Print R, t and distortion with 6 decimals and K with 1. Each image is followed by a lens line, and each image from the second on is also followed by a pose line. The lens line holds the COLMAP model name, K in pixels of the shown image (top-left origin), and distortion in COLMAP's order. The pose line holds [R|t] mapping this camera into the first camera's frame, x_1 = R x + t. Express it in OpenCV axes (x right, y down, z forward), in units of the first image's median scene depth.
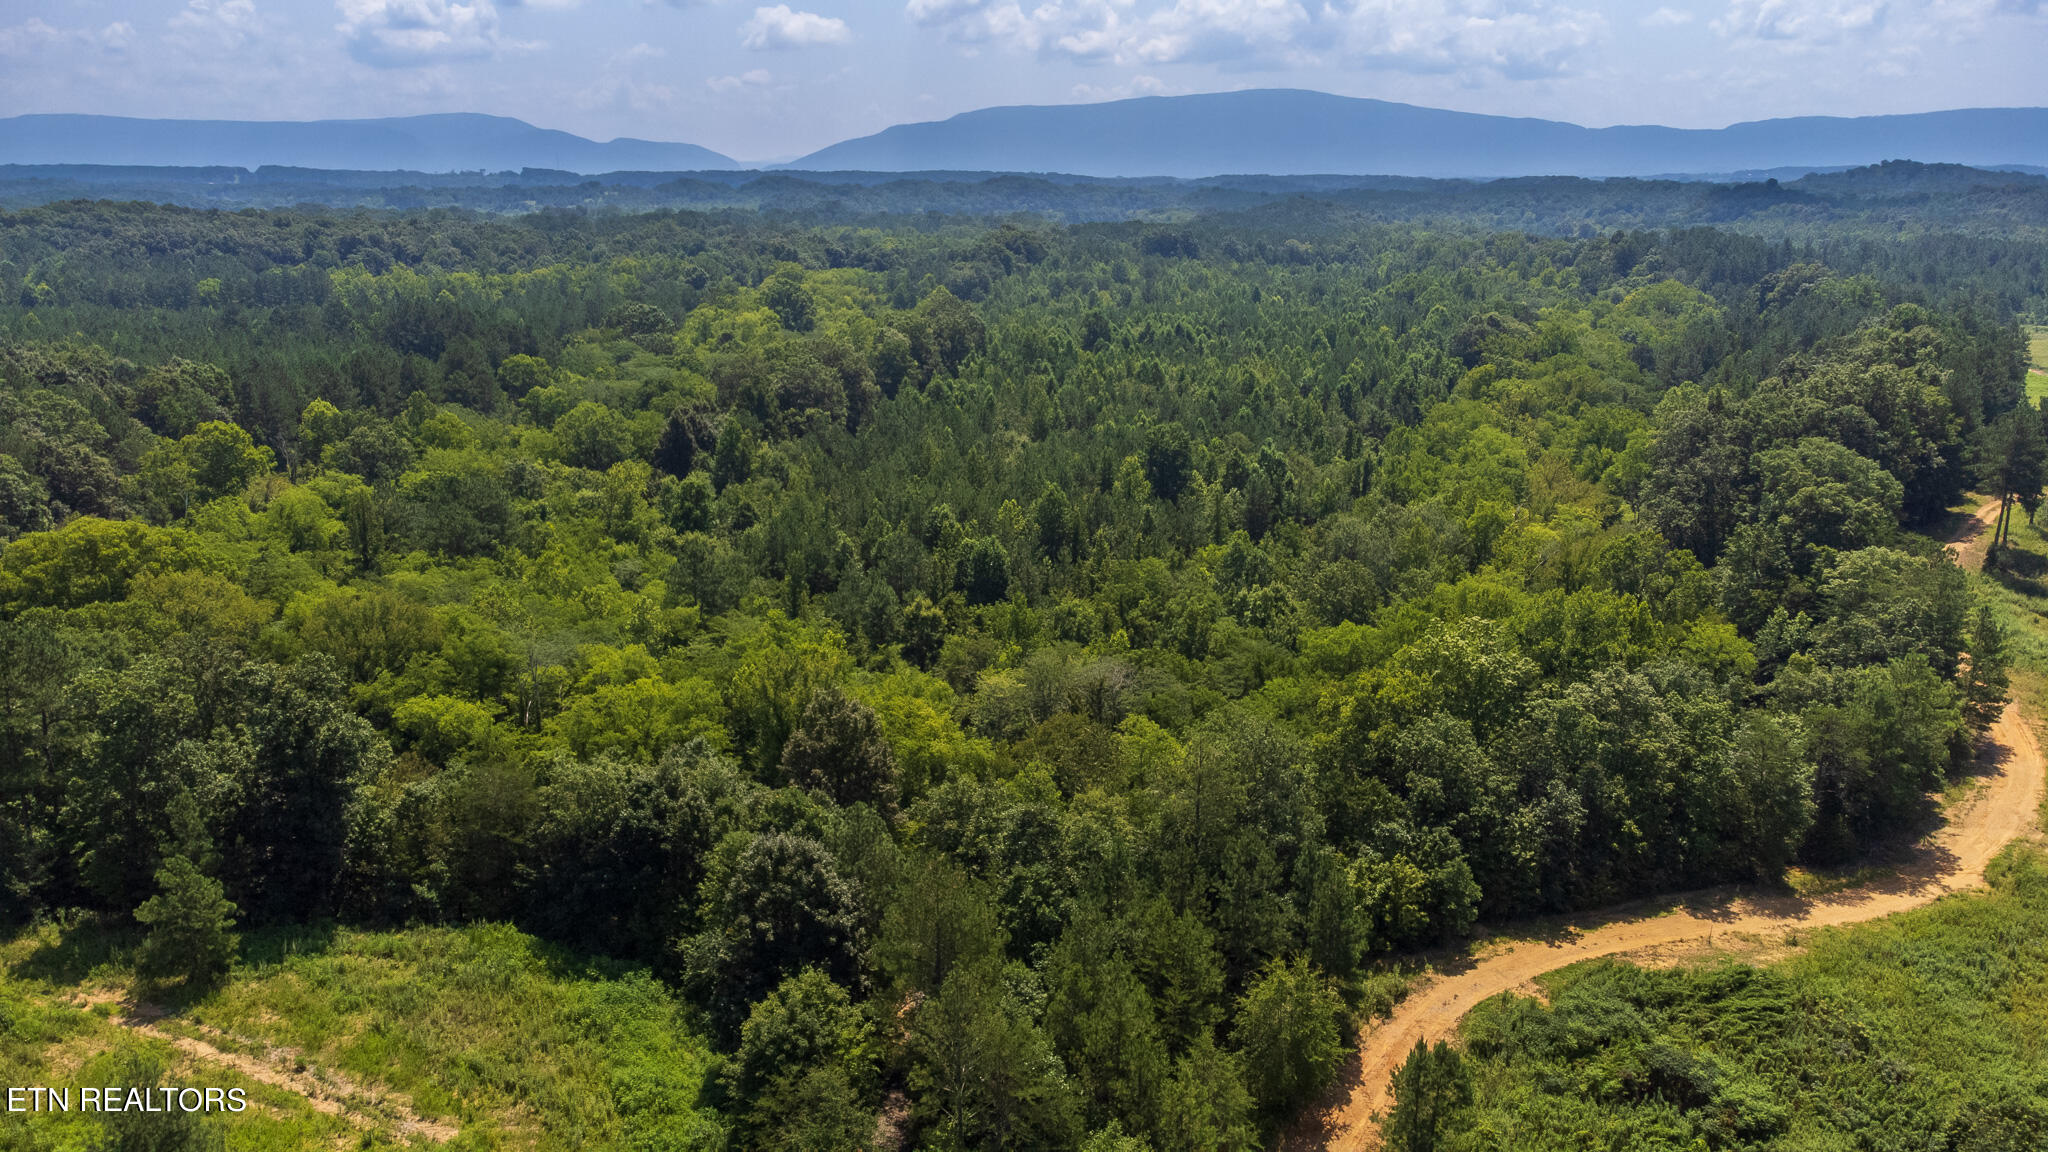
lens RADIAL K [[1465.5, 0, 1024.0], [0, 1465.5, 576.0], [0, 0, 1]] dist [0.001332, 0.006298]
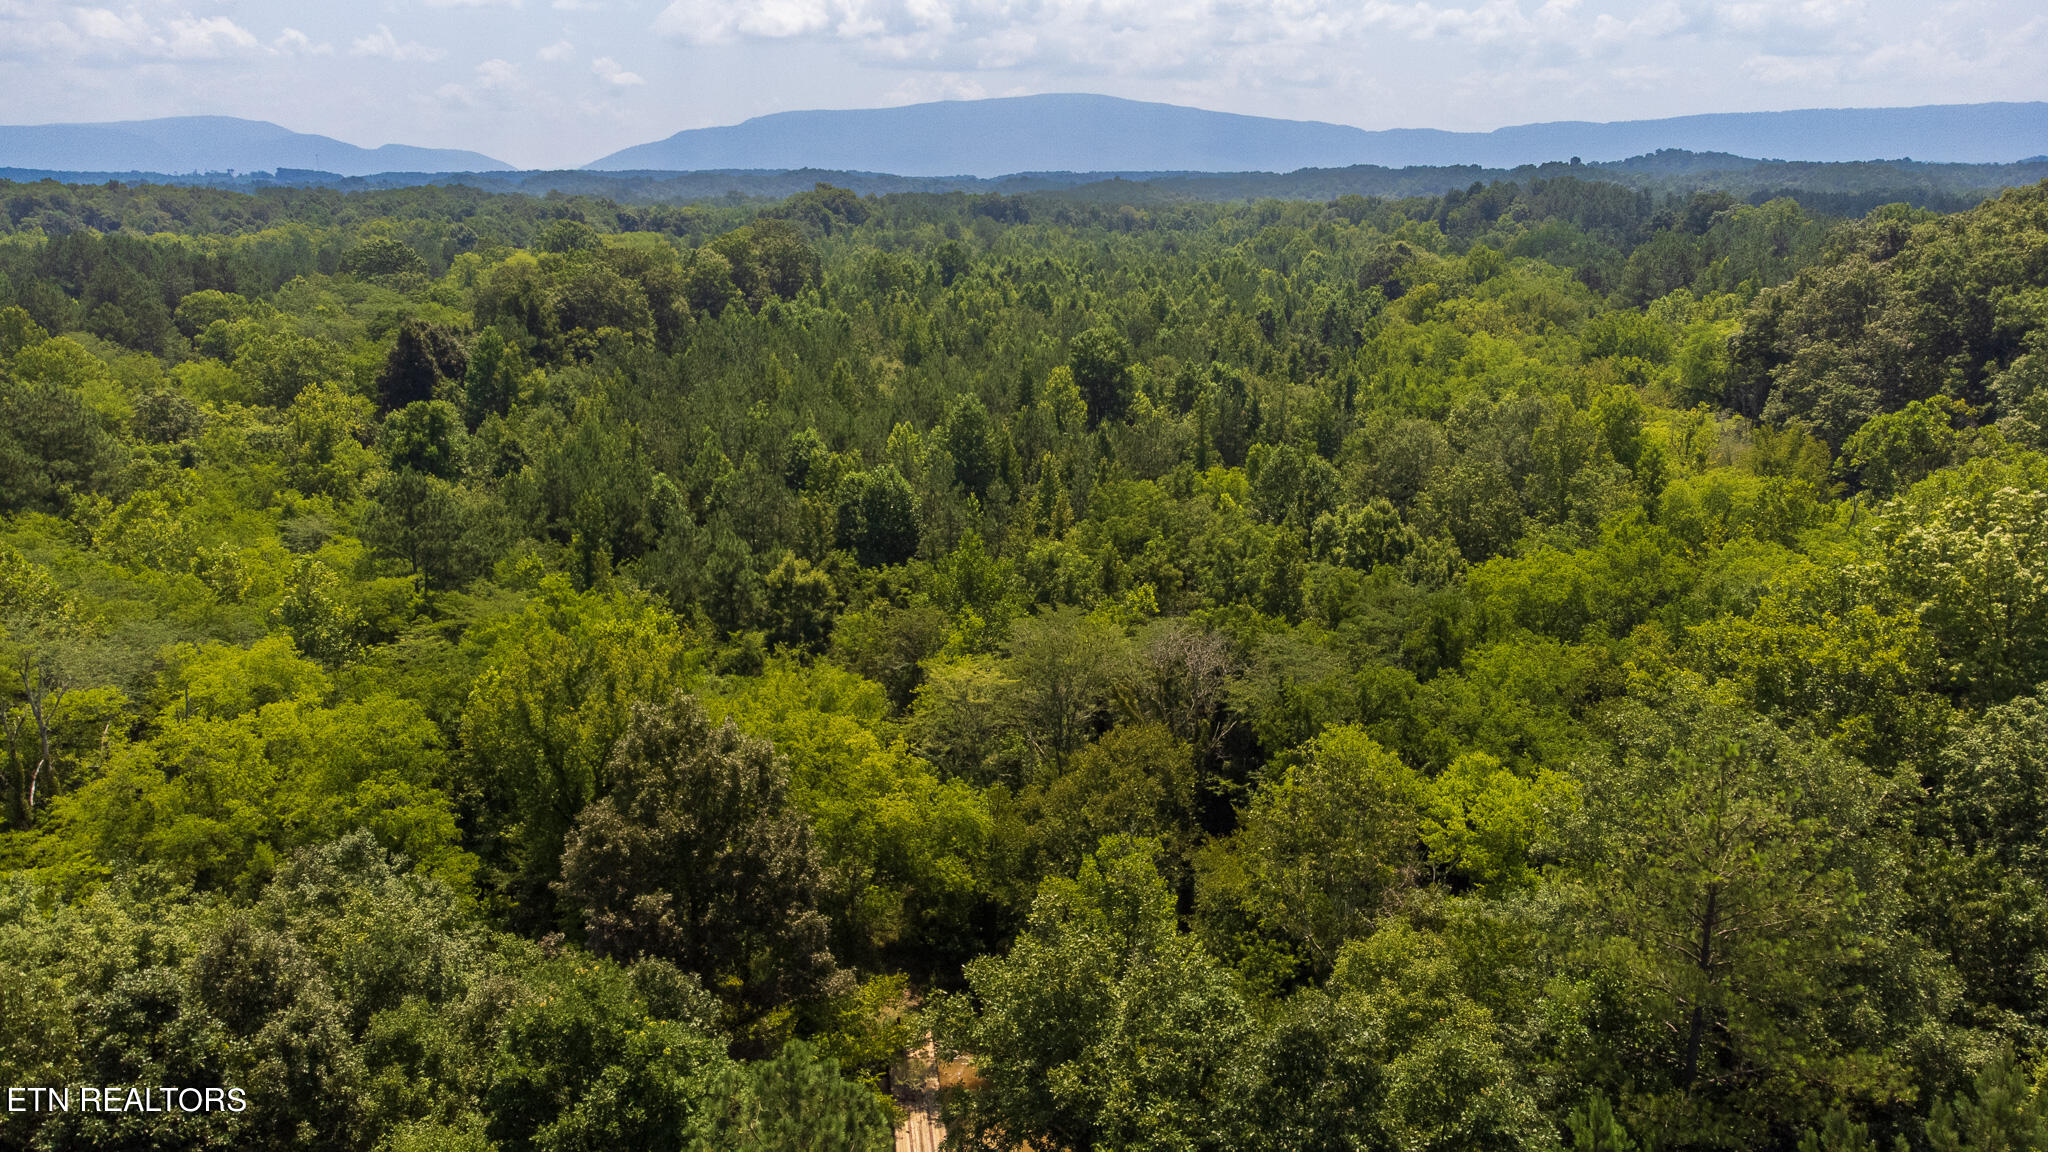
lens RADIAL K [[1465.5, 0, 1024.0], [0, 1465.5, 576.0], [0, 0, 1]] dist [0.001332, 0.006298]
pose [[0.990943, -0.039769, 0.128261, -0.053068], [0.040340, 0.999184, -0.001862, 0.028879], [-0.128083, 0.007019, 0.991739, 0.358079]]
